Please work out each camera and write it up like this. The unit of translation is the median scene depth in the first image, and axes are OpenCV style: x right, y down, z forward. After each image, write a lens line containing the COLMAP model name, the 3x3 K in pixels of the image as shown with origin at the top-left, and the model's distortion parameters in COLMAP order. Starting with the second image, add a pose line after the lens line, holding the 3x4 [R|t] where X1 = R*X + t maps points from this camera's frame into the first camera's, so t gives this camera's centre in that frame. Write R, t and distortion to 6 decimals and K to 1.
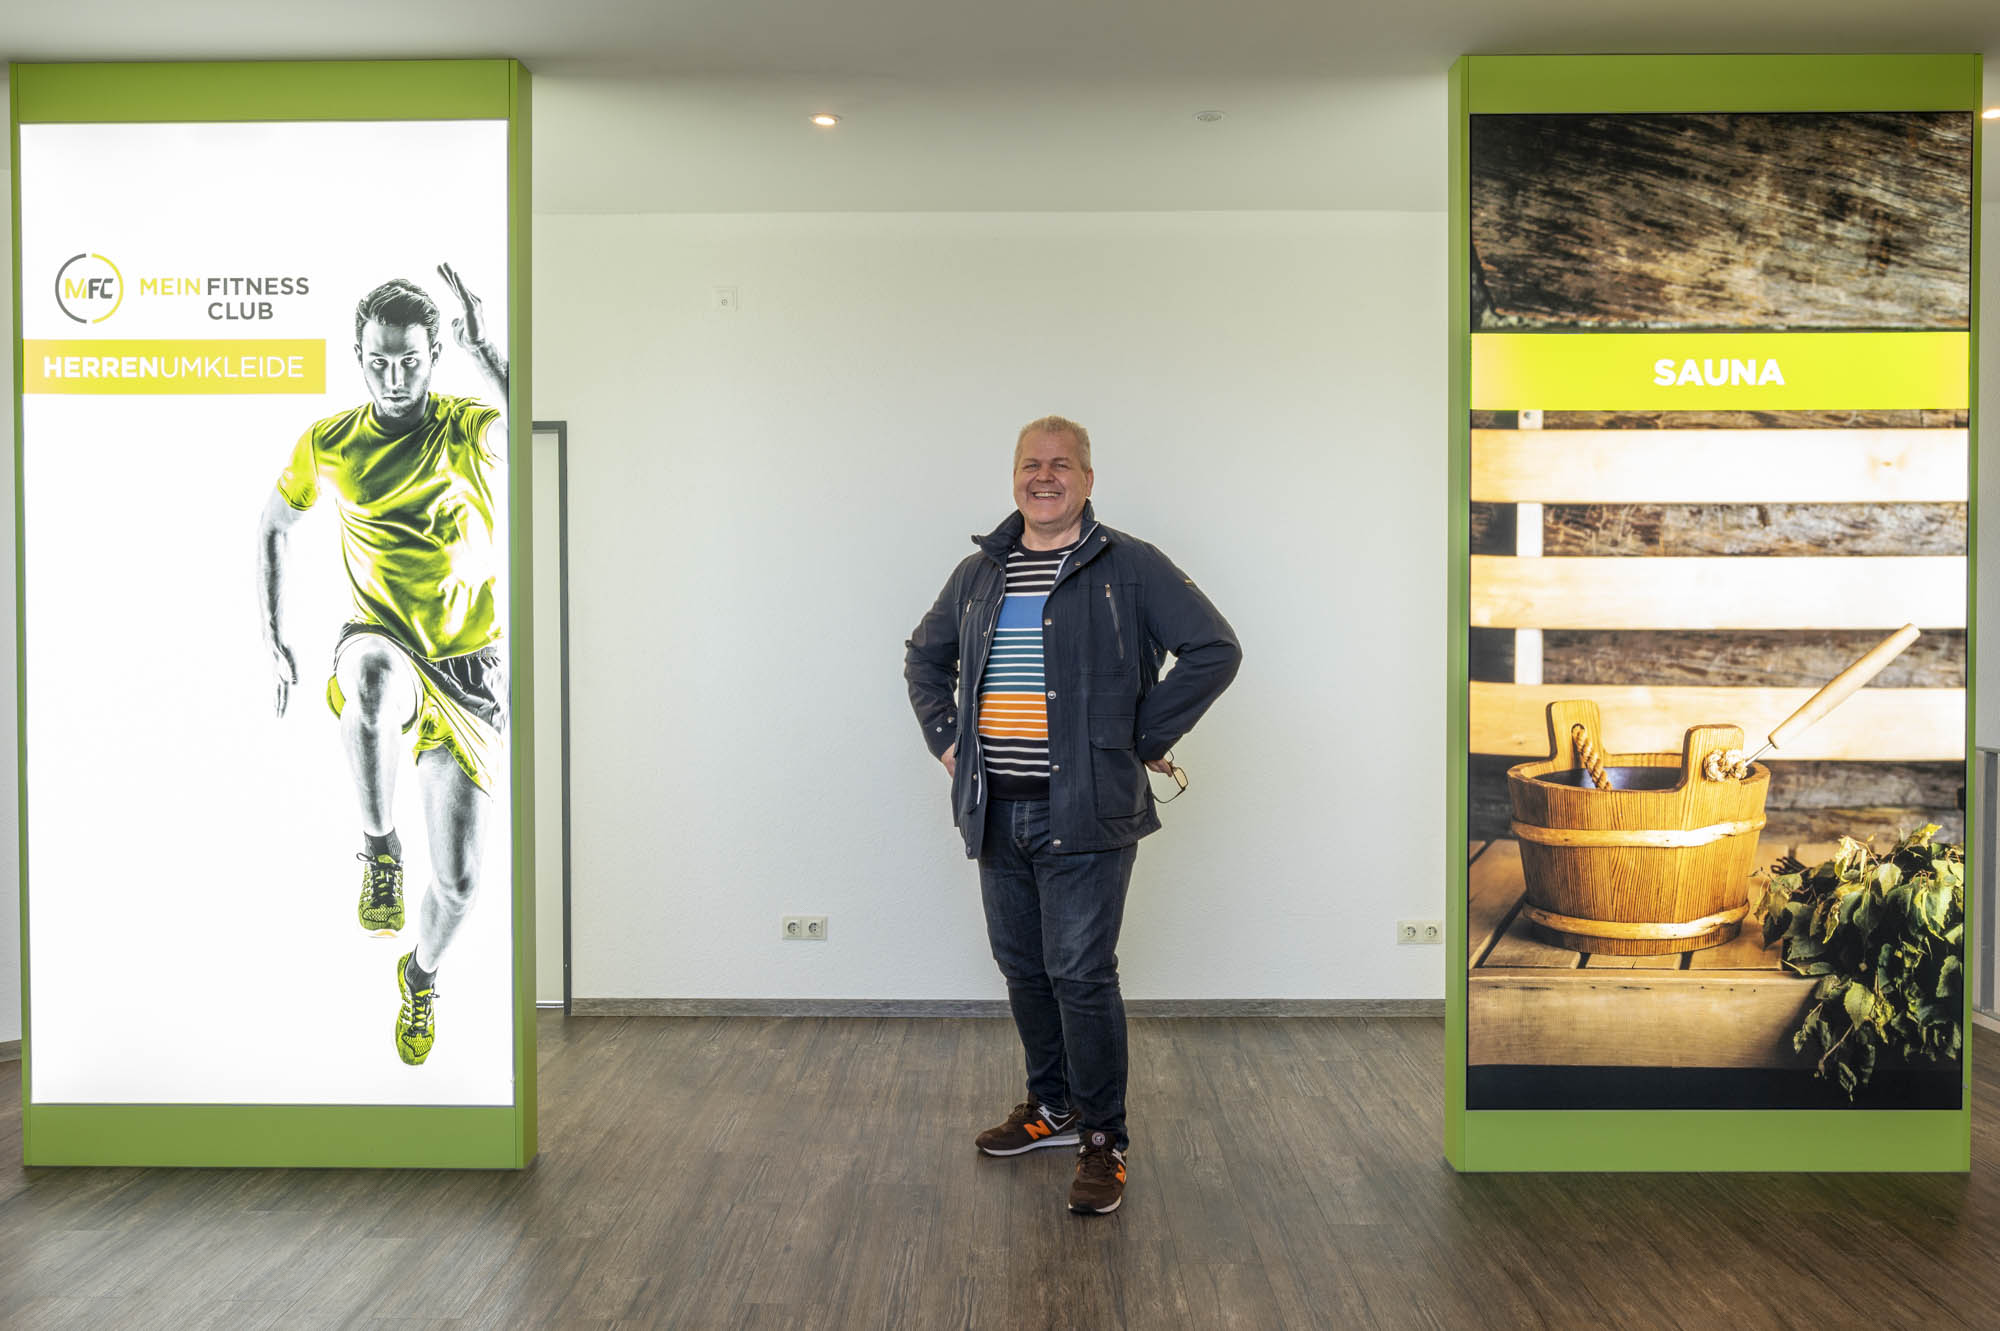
lens RADIAL K [[1582.4, 0, 1003.4], [0, 1582.4, 664.4], [0, 0, 1]] dist [-0.003514, 0.001007]
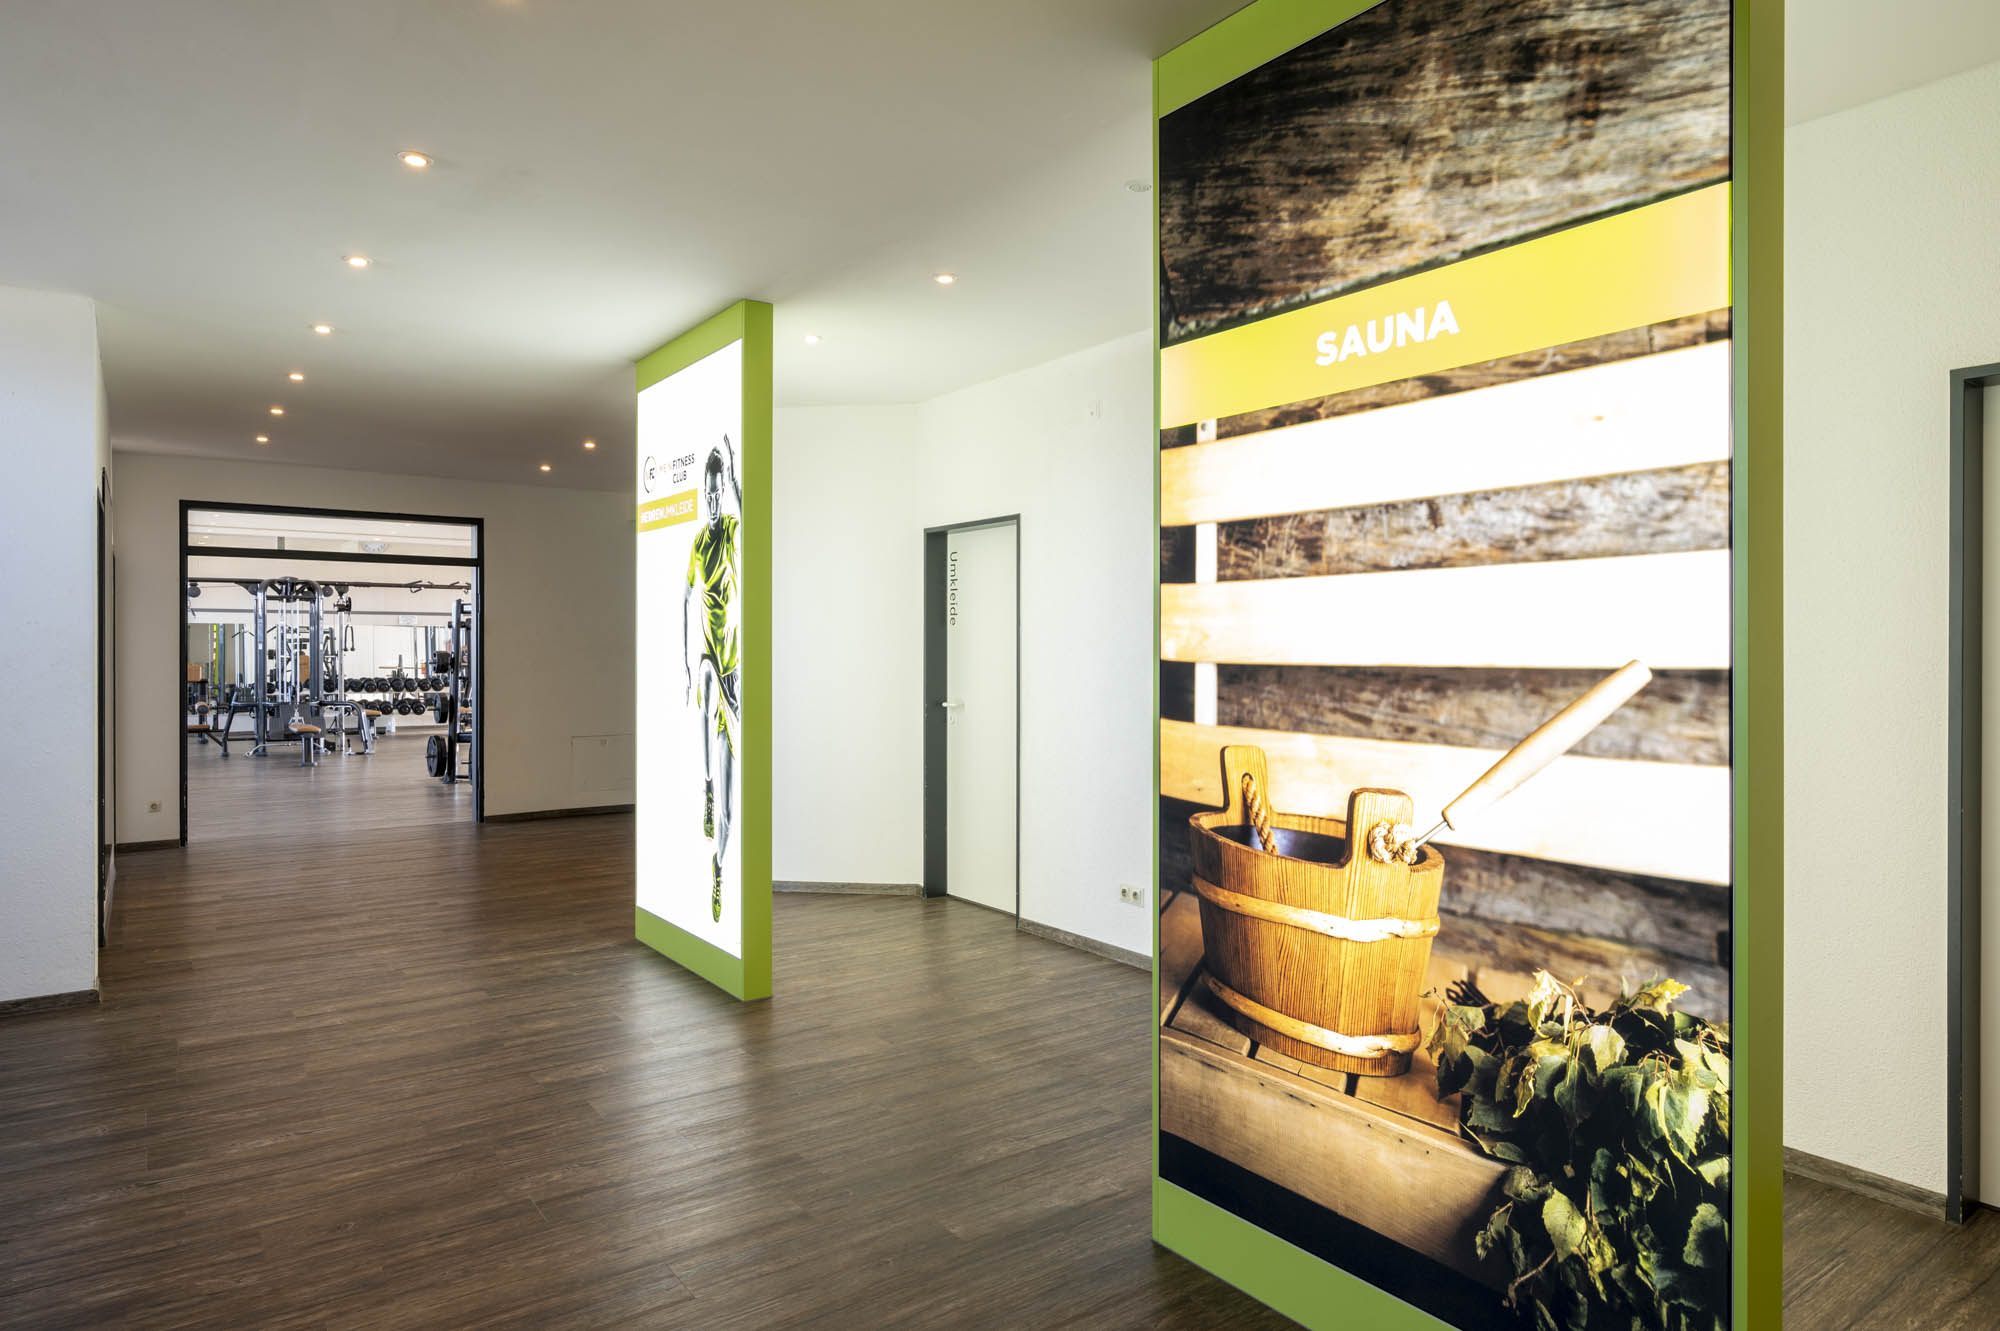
lens RADIAL K [[1150.7, 0, 1000.5], [0, 1150.7, 660.6], [0, 0, 1]] dist [-0.003241, 0.000443]
pose [[0.618435, 0.007320, -0.785802, 0.777809], [-0.022142, 0.999722, -0.008112, -0.015967], [0.785524, 0.022416, 0.618425, 0.505322]]
